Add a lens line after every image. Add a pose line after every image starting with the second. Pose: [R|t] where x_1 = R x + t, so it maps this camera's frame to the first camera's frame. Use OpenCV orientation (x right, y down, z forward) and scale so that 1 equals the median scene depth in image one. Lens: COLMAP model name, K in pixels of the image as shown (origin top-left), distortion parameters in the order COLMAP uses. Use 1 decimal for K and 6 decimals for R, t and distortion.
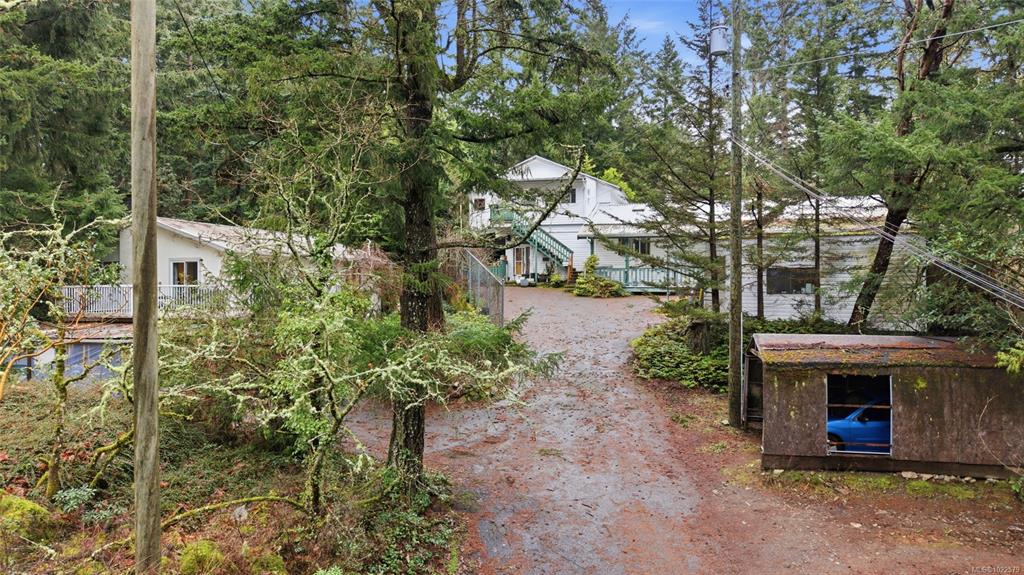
lens RADIAL K [[686.7, 0, 506.0], [0, 686.7, 306.1], [0, 0, 1]] dist [-0.001708, -0.003164]
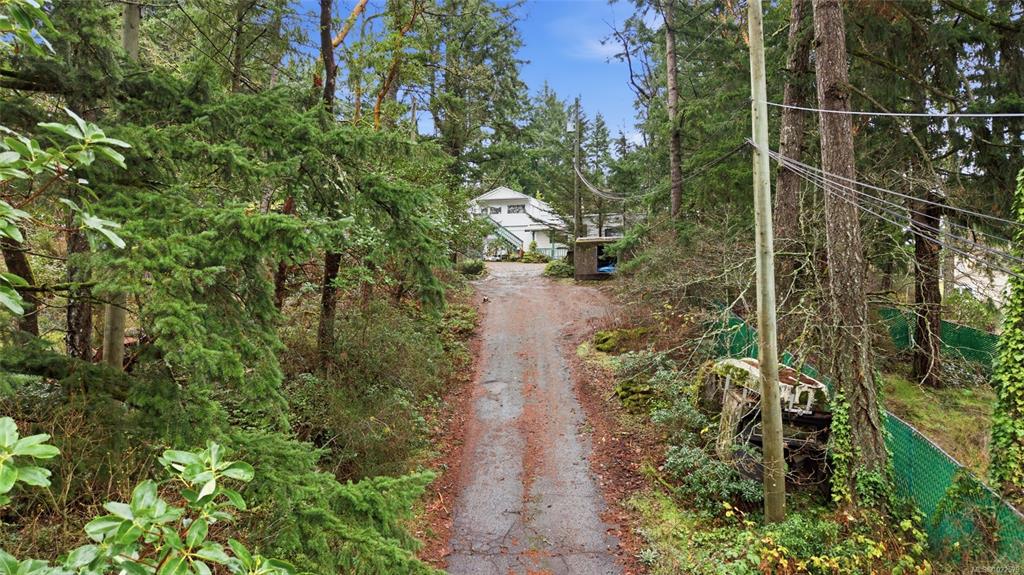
lens RADIAL K [[686.7, 0, 506.0], [0, 686.7, 306.1], [0, 0, 1]] dist [-0.001708, -0.003164]
pose [[0.999282, 0.007122, 0.037209, -0.005008], [-0.004265, 0.997076, -0.076298, 0.210755], [-0.037644, 0.076084, 0.996391, -0.667310]]
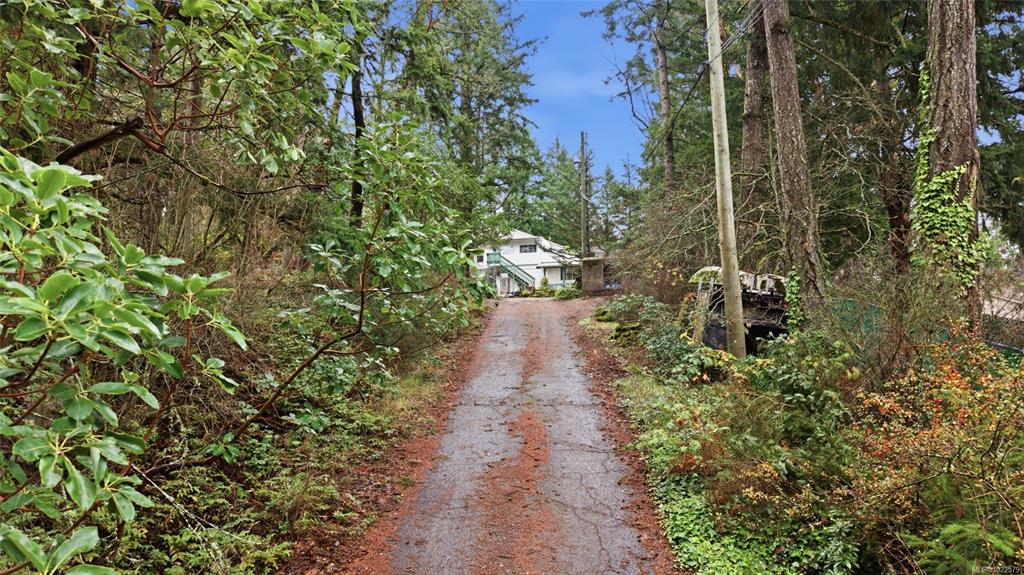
lens RADIAL K [[686.7, 0, 506.0], [0, 686.7, 306.1], [0, 0, 1]] dist [-0.001708, -0.003164]
pose [[0.999882, 0.007381, 0.013447, 0.002260], [-0.004871, 0.984040, -0.177879, 0.304481], [-0.014546, 0.177792, 0.983961, -0.708585]]
